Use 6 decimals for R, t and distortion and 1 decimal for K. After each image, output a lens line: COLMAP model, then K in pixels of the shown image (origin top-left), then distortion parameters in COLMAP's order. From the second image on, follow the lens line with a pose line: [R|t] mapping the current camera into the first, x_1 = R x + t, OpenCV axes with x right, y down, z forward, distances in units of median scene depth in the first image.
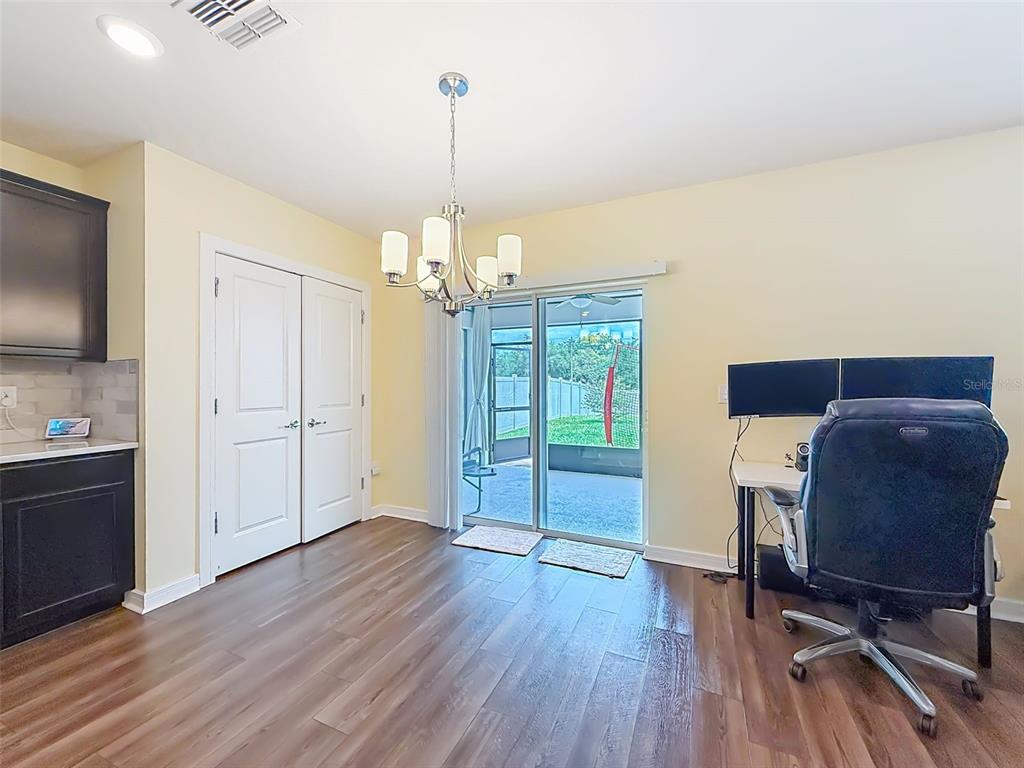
lens RADIAL K [[409.9, 0, 512.0], [0, 409.9, 384.0], [0, 0, 1]] dist [-0.000804, 0.000227]
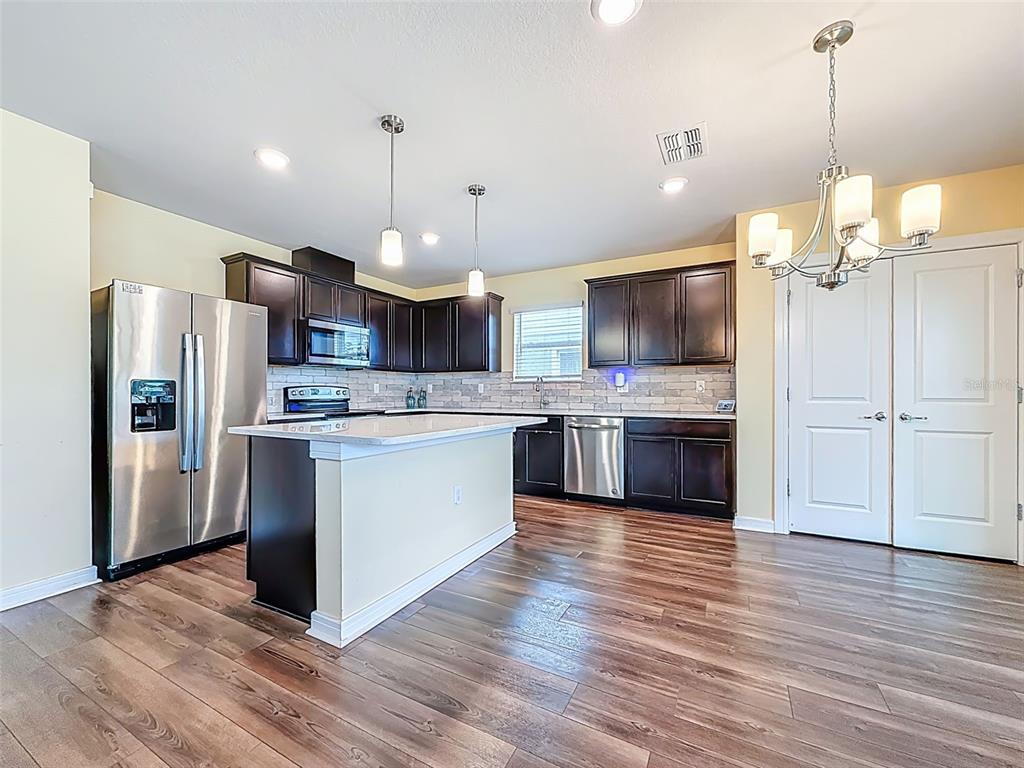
lens RADIAL K [[414.4, 0, 510.9], [0, 414.4, 390.9], [0, 0, 1]] dist [0.001830, 0.000099]
pose [[-0.065984, 0.001228, -0.997820, 0.525098], [0.001650, 0.999998, 0.001121, 0.038804], [0.997819, -0.001572, -0.065986, 0.215187]]
